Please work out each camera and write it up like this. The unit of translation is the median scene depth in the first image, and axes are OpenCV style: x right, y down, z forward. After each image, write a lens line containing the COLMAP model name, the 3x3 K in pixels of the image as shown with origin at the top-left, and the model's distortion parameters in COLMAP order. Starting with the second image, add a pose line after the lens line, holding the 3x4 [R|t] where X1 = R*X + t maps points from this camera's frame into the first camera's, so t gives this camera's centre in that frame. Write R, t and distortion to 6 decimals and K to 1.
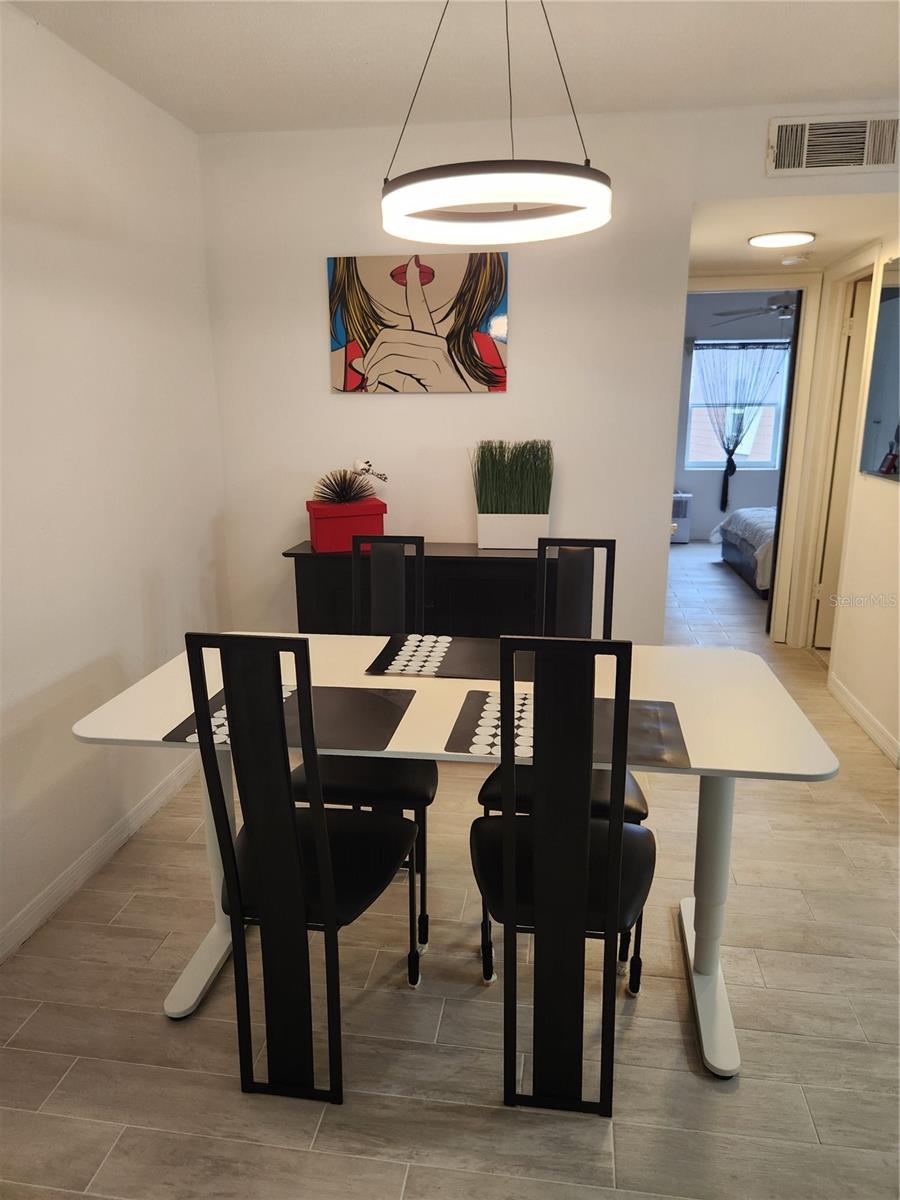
lens RADIAL K [[805.5, 0, 446.3], [0, 805.5, 595.2], [0, 0, 1]] dist [0.073896, -0.069276]
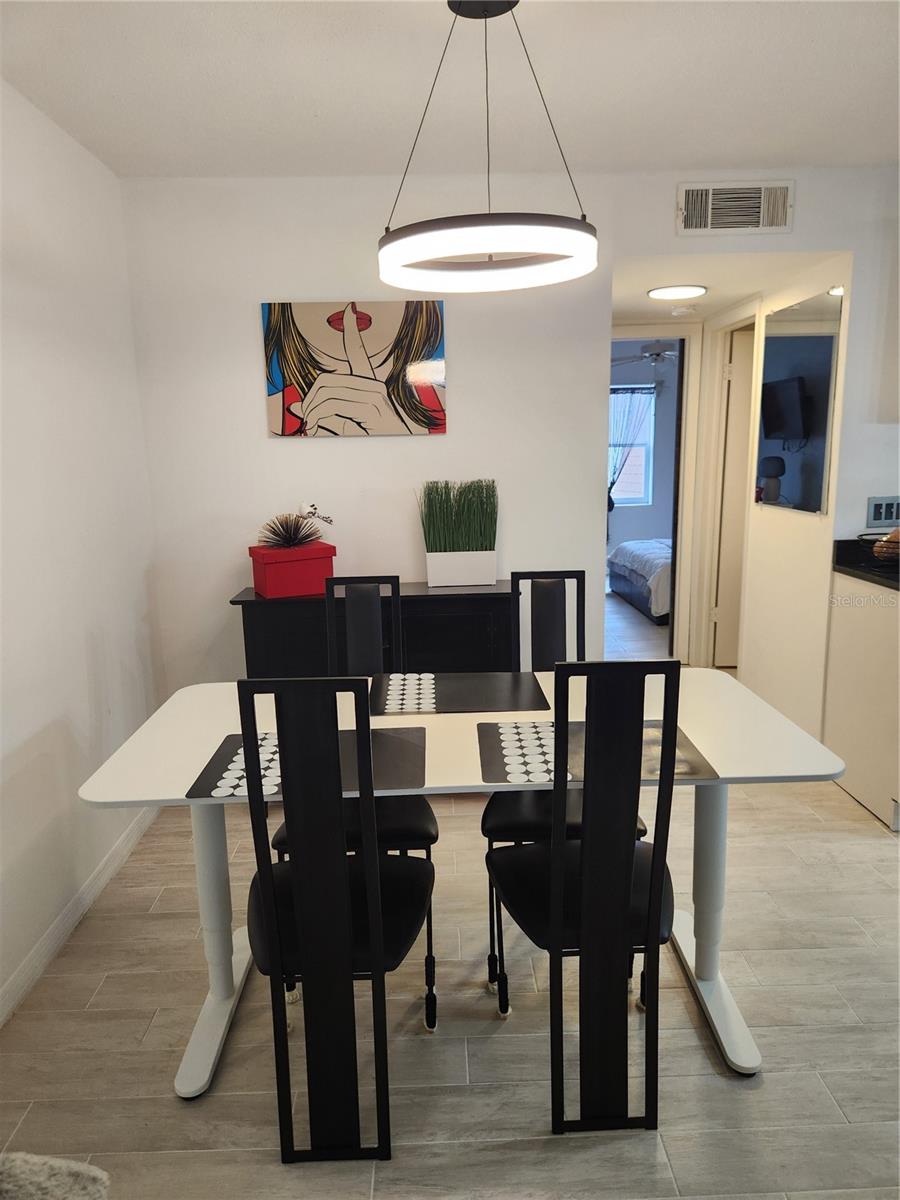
lens RADIAL K [[804.6, 0, 447.9], [0, 804.6, 601.9], [0, 0, 1]] dist [0.078746, -0.077924]
pose [[0.985294, -0.049501, 0.163537, -0.136716], [0.056784, 0.997578, -0.040159, 0.003873], [-0.161154, 0.048855, 0.985719, -0.000069]]
